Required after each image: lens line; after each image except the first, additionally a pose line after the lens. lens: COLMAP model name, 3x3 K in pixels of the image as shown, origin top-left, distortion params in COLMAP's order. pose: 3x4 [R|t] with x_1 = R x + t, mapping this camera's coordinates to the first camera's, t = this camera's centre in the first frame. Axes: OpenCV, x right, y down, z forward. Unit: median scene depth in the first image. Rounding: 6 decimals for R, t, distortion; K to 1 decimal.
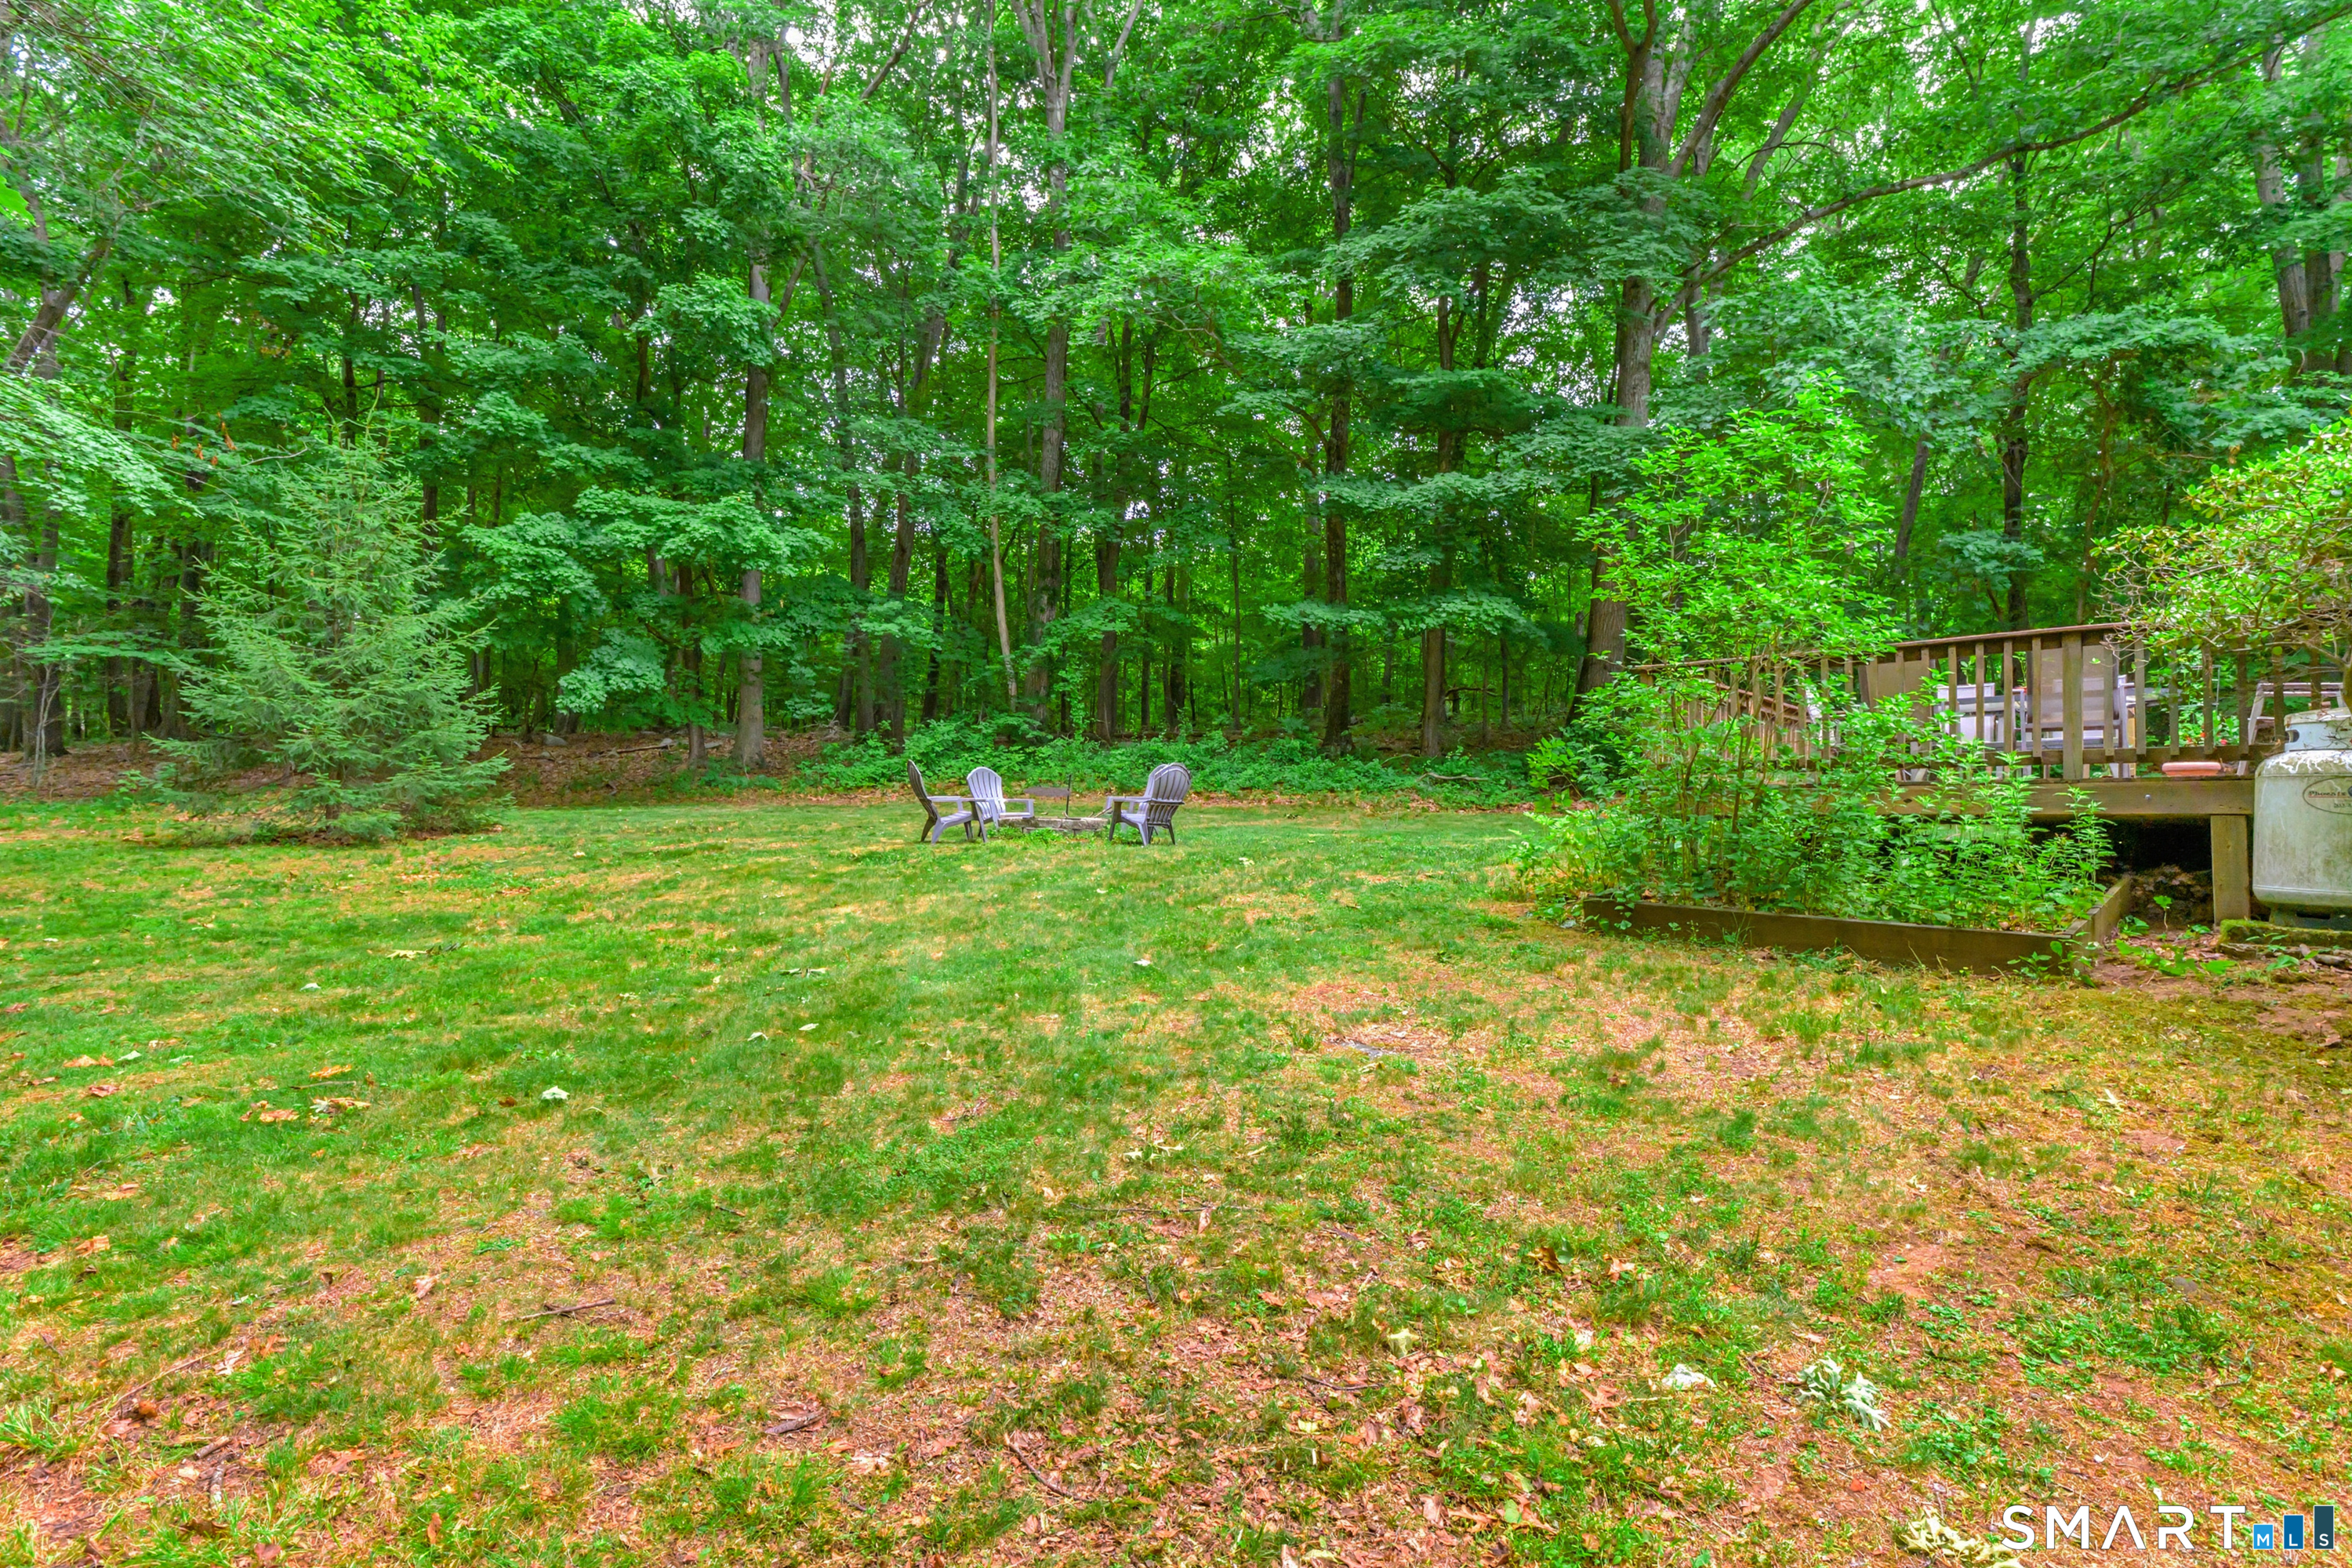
lens RADIAL K [[1140.7, 0, 1185.8], [0, 1140.7, 781.0], [0, 0, 1]] dist [-0.002480, -0.000046]
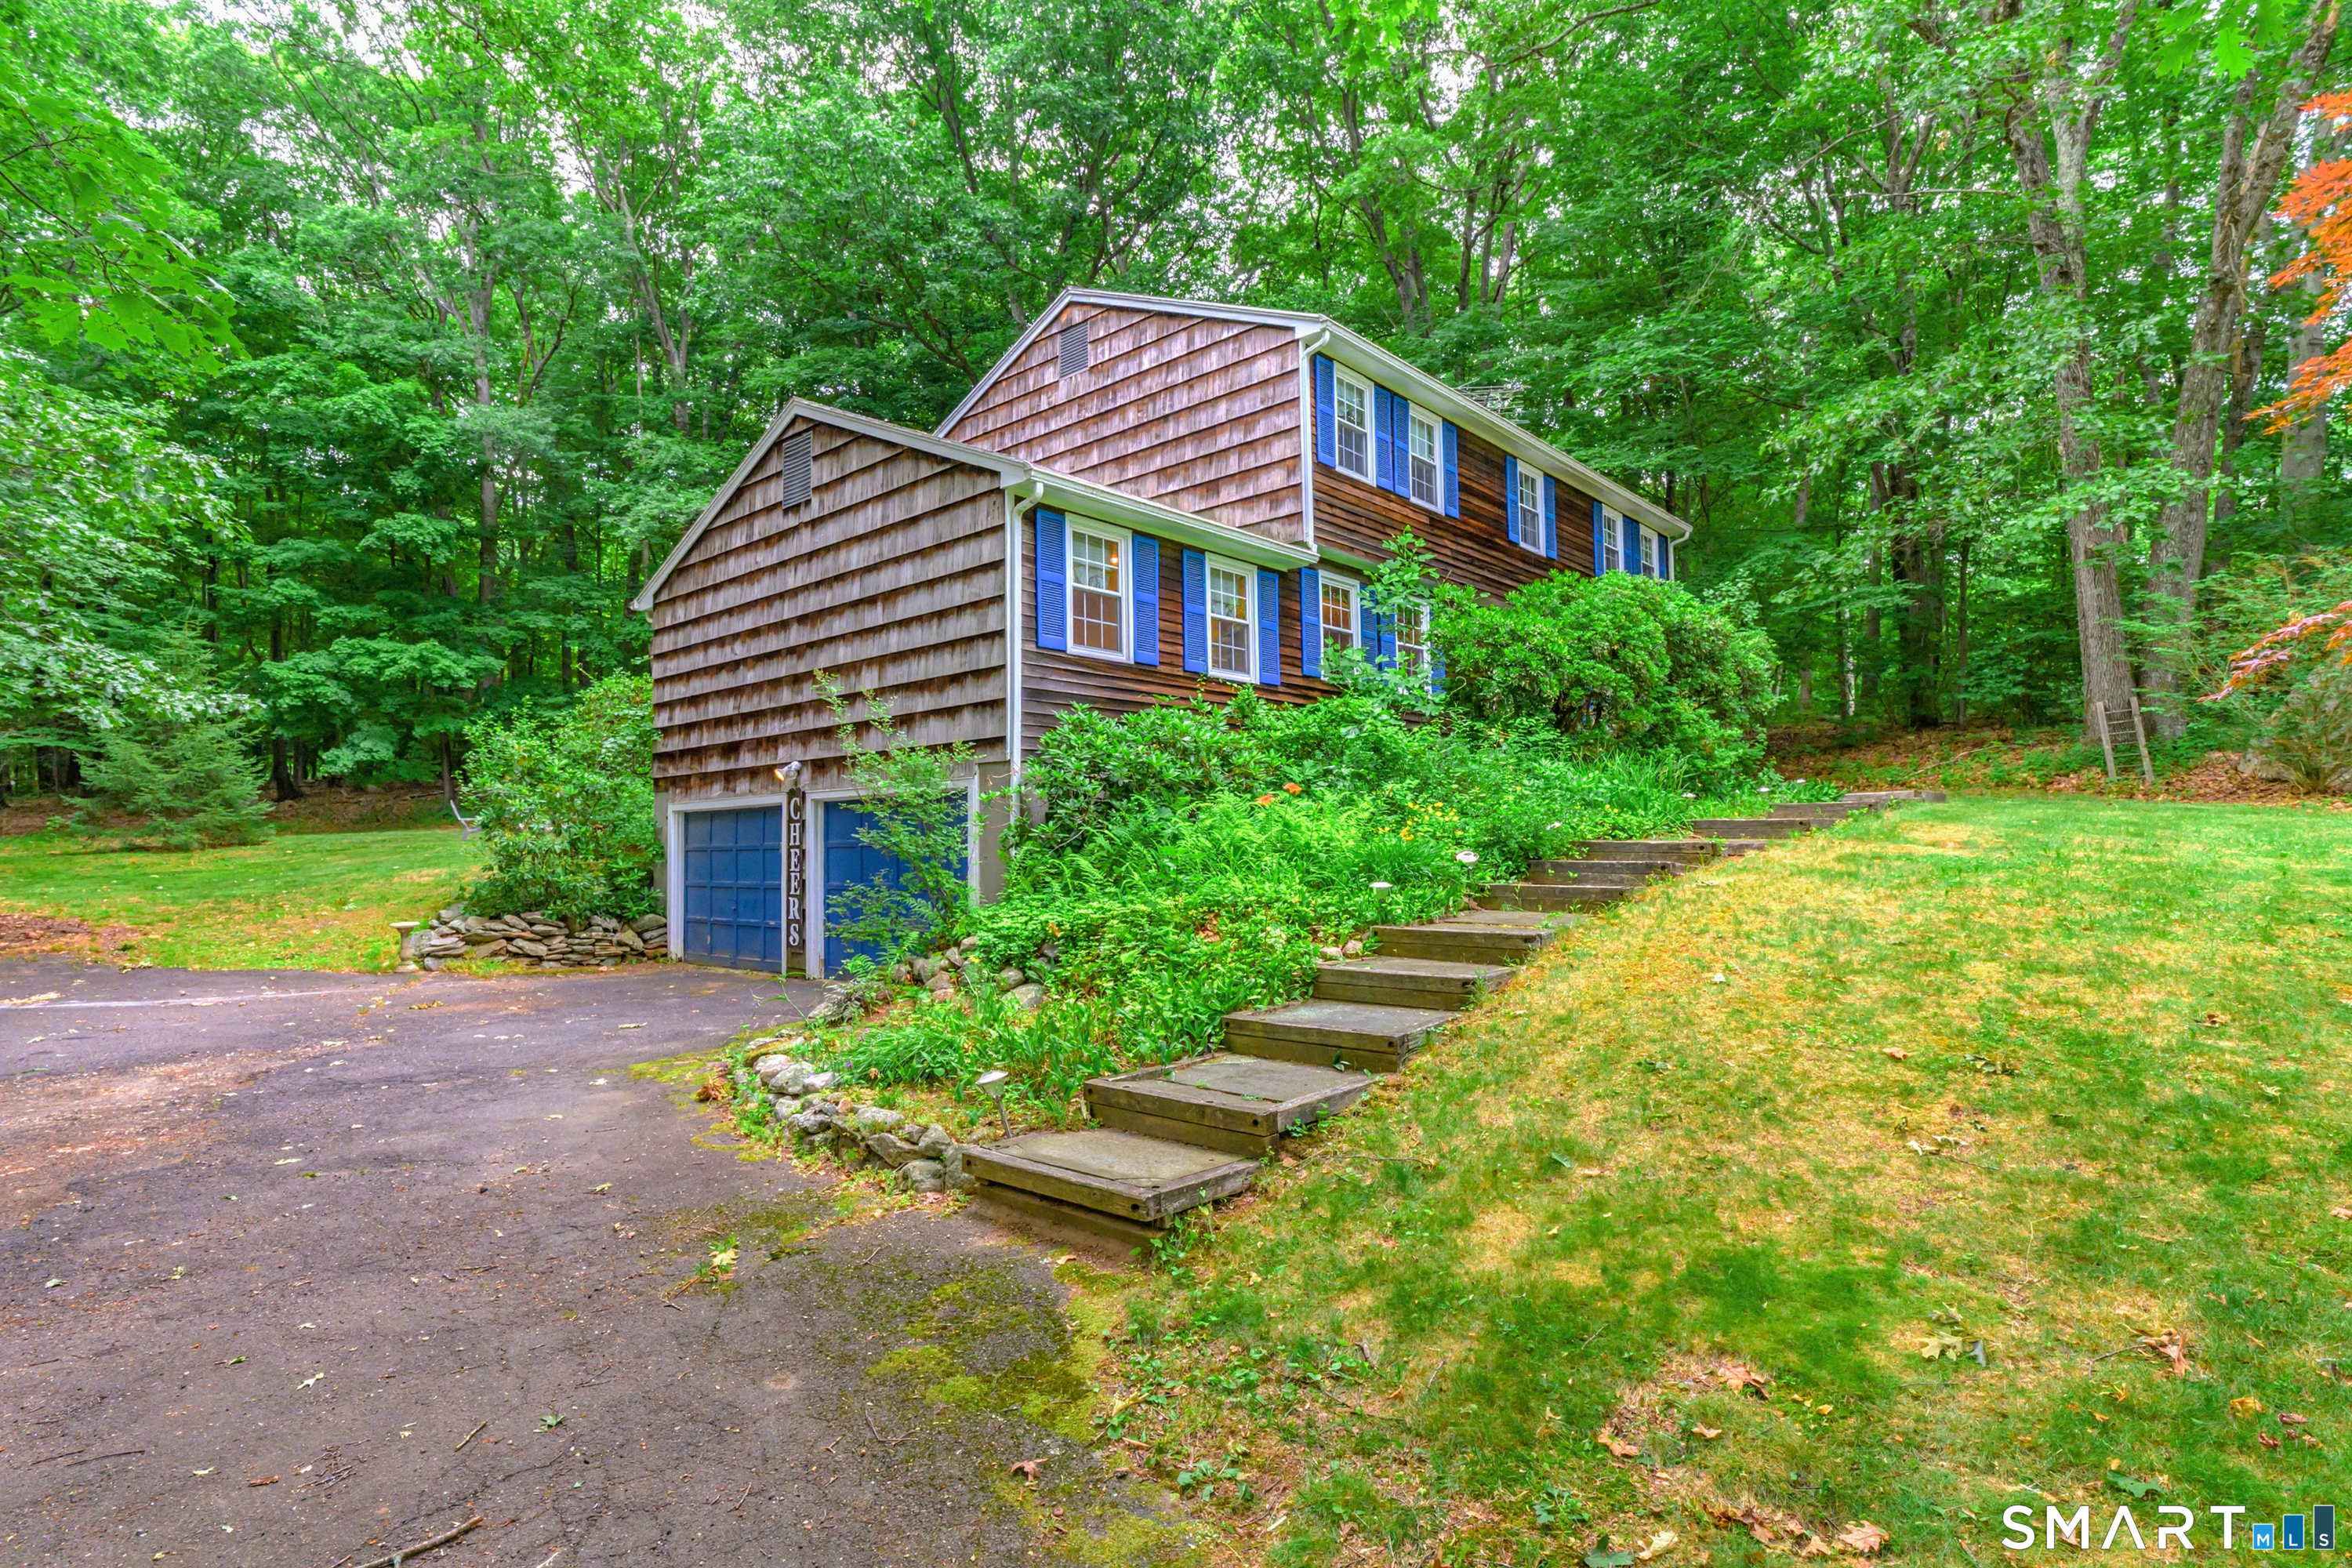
lens RADIAL K [[1140.7, 0, 1165.8], [0, 1140.7, 794.9], [0, 0, 1]] dist [-0.002480, -0.000046]
pose [[0.999476, -0.022011, 0.023714, 0.627378], [0.022328, 0.999664, -0.013179, 0.017136], [-0.023416, 0.013701, 0.999632, -0.669180]]
